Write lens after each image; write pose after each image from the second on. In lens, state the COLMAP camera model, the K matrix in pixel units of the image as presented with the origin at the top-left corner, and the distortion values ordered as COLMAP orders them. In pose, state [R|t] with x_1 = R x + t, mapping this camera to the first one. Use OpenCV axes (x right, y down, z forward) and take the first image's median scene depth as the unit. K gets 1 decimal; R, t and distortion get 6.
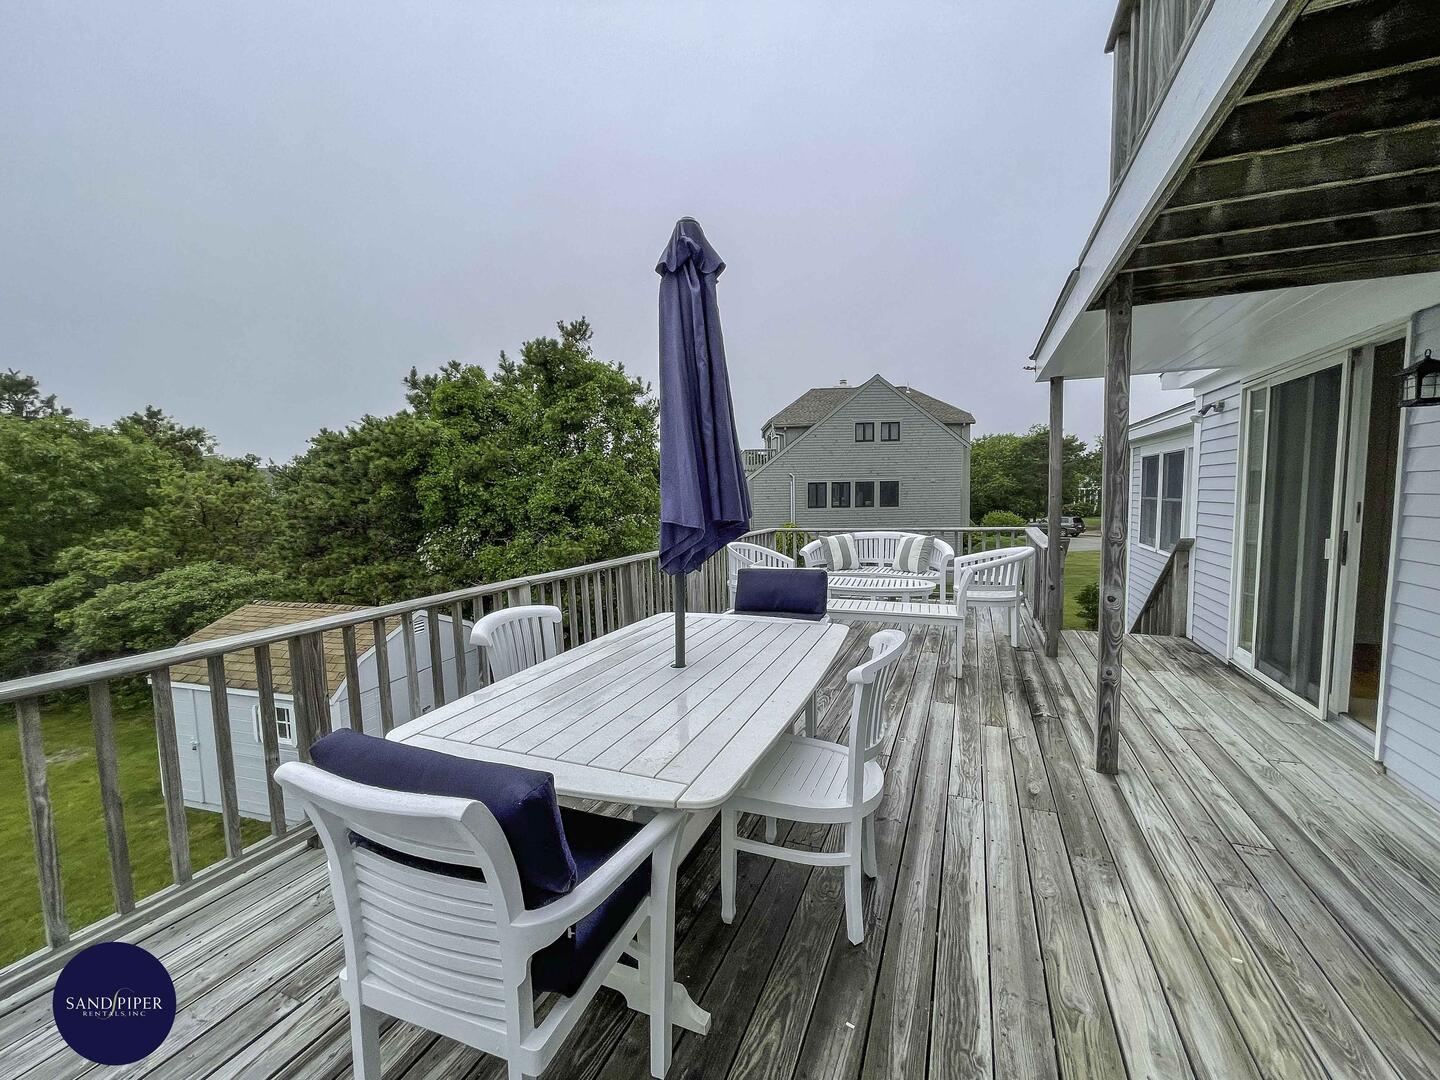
lens RADIAL K [[587.0, 0, 720.0], [0, 587.0, 540.0], [0, 0, 1]] dist [-0.000563, 0.000049]
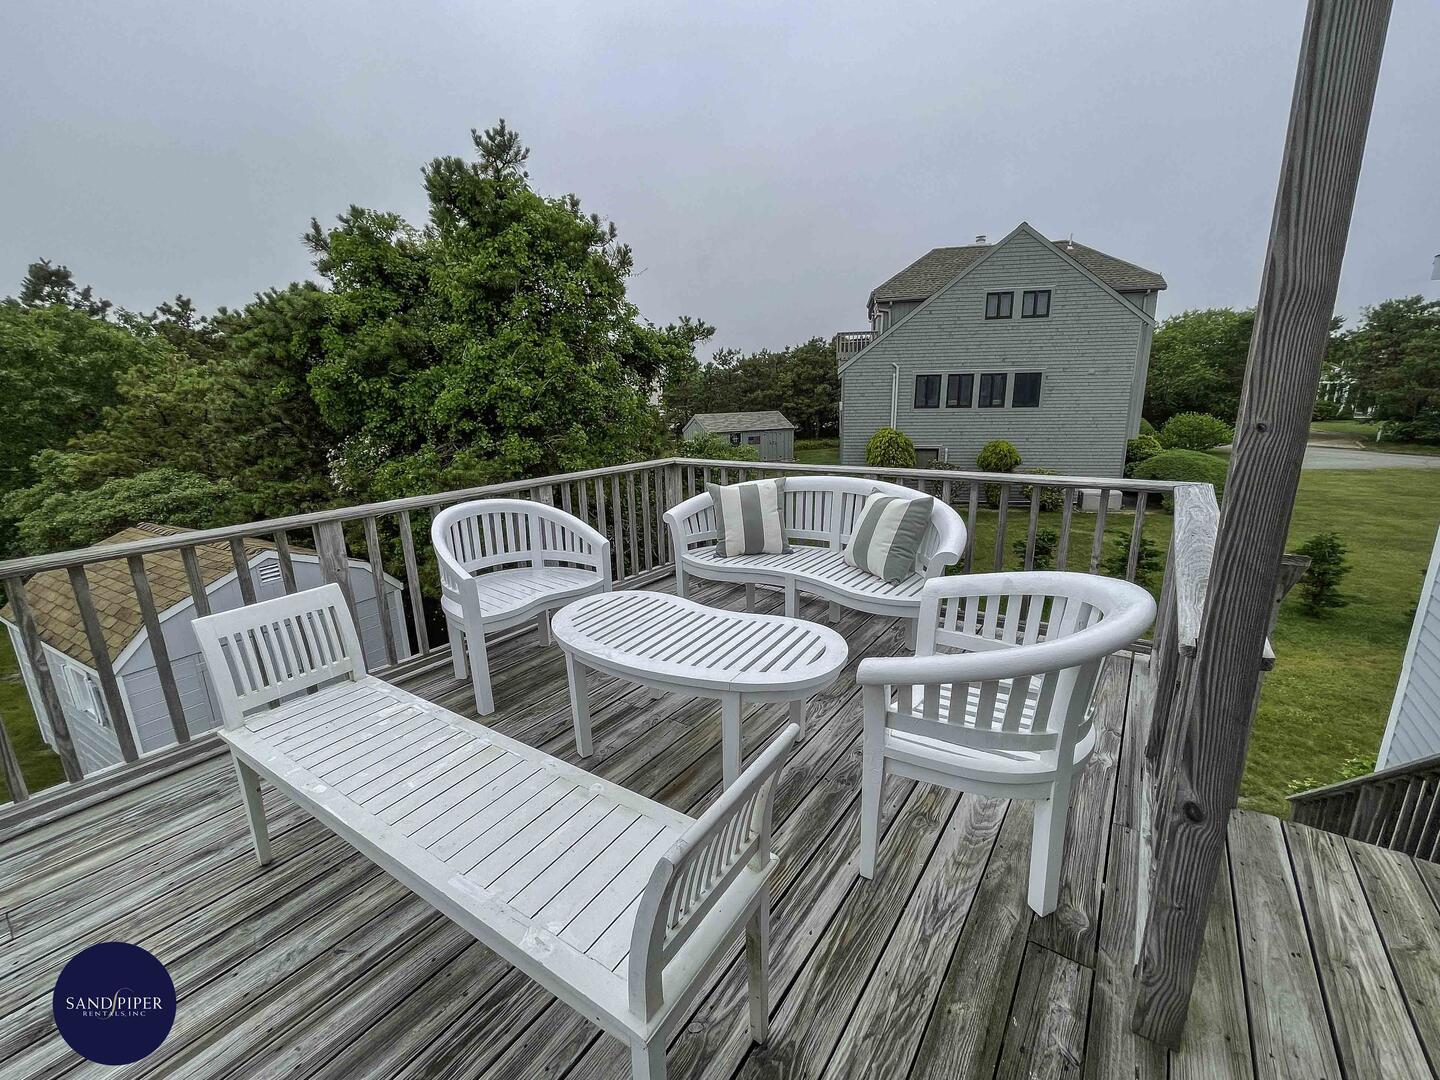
lens RADIAL K [[609.0, 0, 720.0], [0, 609.0, 540.0], [0, 0, 1]] dist [-0.008779, 0.000589]
pose [[0.977190, 0.051813, -0.205948, 0.166059], [-0.017125, 0.985848, 0.166766, -0.026103], [0.211674, -0.159435, 0.964248, 0.289762]]
